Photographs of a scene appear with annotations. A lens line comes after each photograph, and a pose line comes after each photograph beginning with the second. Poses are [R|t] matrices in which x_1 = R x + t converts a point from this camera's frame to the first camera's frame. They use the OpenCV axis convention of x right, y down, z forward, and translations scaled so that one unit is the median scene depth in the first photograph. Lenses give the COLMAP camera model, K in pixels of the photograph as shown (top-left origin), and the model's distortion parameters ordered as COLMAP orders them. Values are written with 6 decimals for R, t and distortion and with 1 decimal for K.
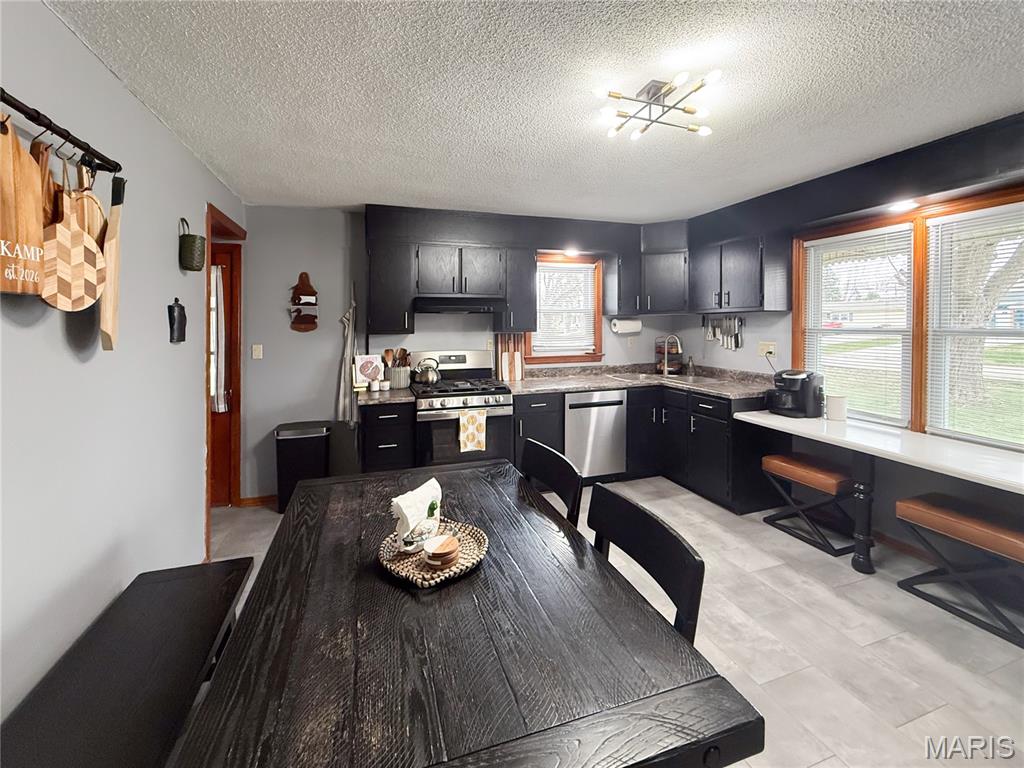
lens RADIAL K [[437.0, 0, 503.7], [0, 437.0, 320.8], [0, 0, 1]] dist [-0.003564, 0.000527]
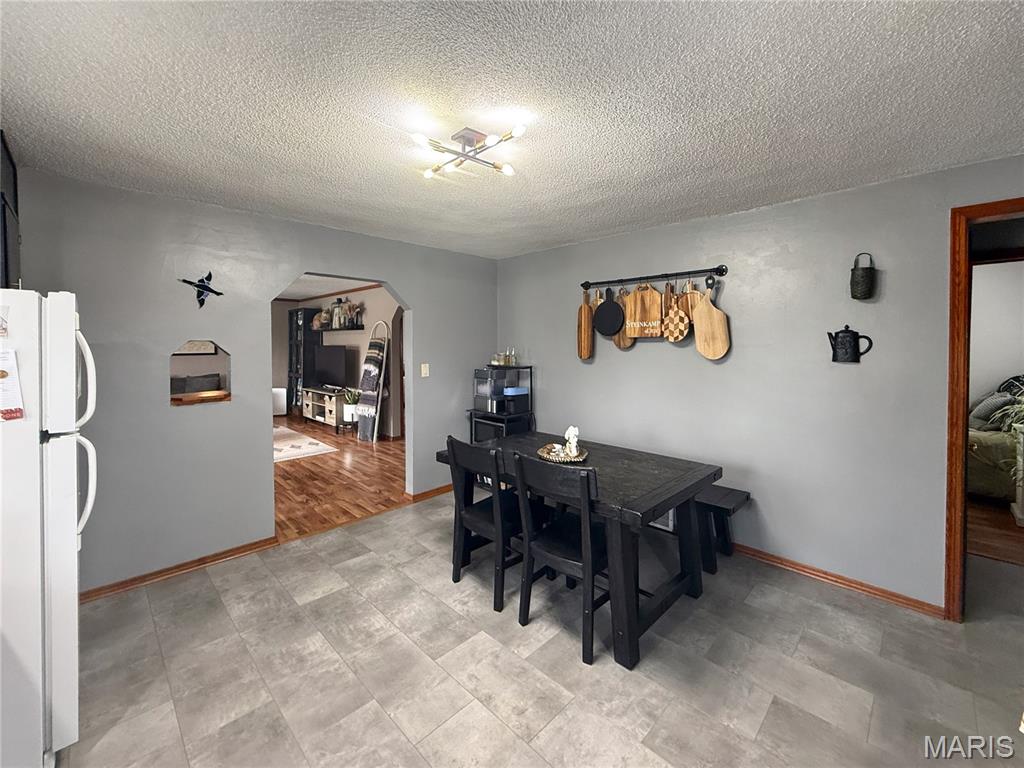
lens RADIAL K [[437.0, 0, 525.4], [0, 437.0, 348.8], [0, 0, 1]] dist [-0.003564, 0.000527]
pose [[-0.884031, 0.014374, -0.467206, 0.367144], [0.009776, 0.999877, 0.012265, -0.007054], [0.467325, 0.006276, -0.884063, 1.026314]]
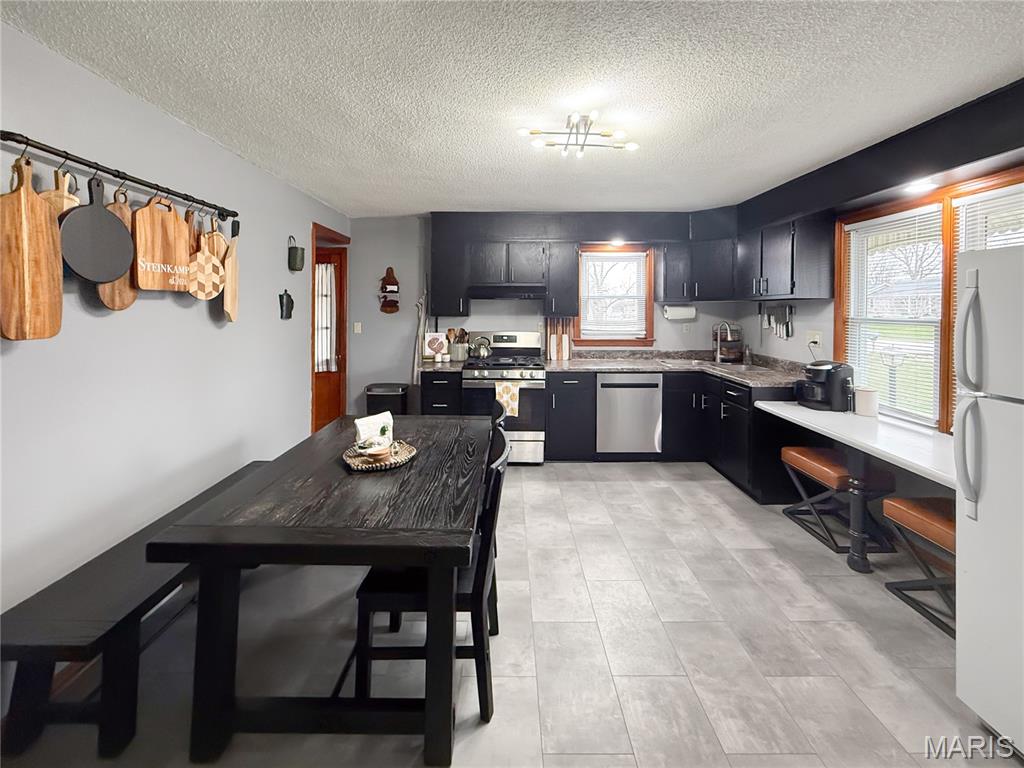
lens RADIAL K [[437.0, 0, 501.9], [0, 437.0, 307.3], [0, 0, 1]] dist [-0.003564, 0.000527]
pose [[0.947633, 0.010451, -0.319190, 0.270006], [-0.008573, 0.999937, 0.007290, -0.005023], [0.319246, -0.004171, 0.947663, -0.117728]]
